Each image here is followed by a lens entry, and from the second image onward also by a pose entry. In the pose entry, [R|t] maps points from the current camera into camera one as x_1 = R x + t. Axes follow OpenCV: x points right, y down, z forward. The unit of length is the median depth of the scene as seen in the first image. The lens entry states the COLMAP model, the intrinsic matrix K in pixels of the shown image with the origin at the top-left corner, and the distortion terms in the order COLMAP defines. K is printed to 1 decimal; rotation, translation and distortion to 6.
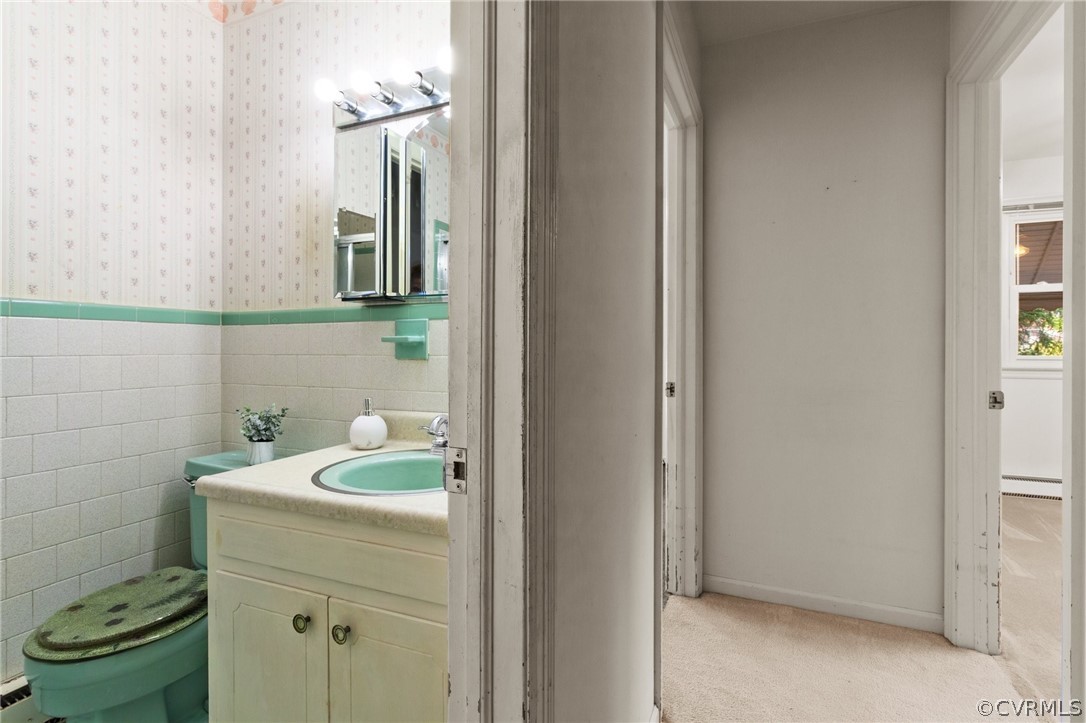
lens RADIAL K [[522.1, 0, 542.2], [0, 522.1, 345.8], [0, 0, 1]] dist [0.000924, 0.002177]
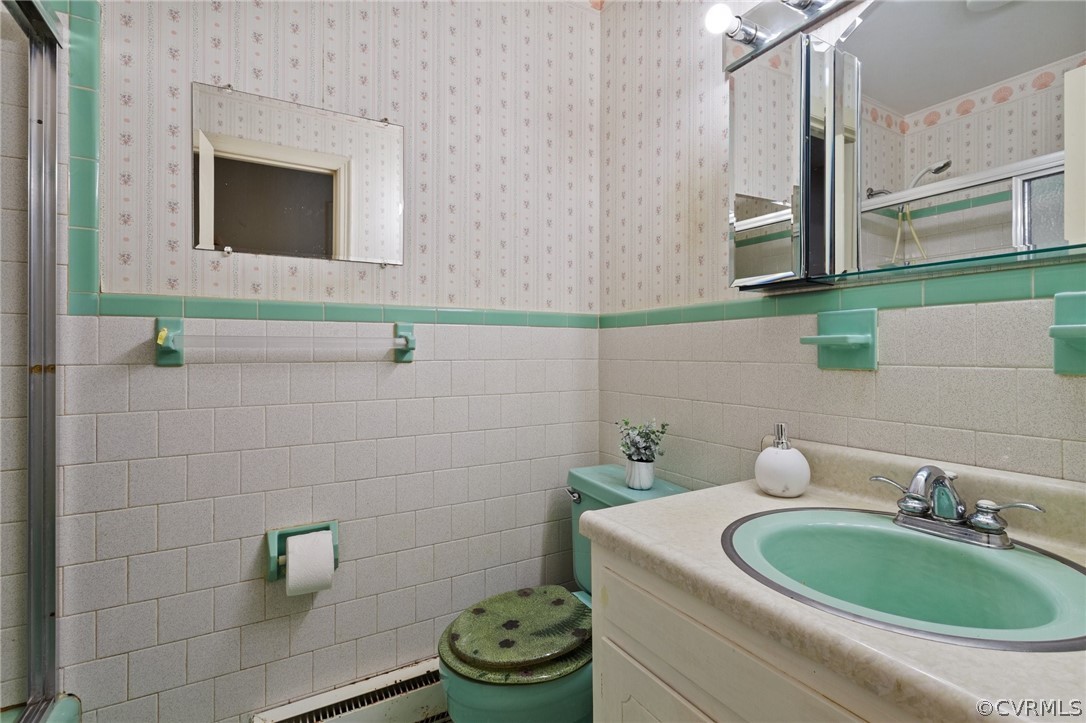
lens RADIAL K [[522.1, 0, 545.4], [0, 522.1, 355.1], [0, 0, 1]] dist [0.000924, 0.002177]
pose [[0.802147, 0.003744, -0.597115, -0.151434], [0.001504, 0.999965, 0.008290, 0.001168], [0.597125, -0.007548, 0.802113, 0.217973]]
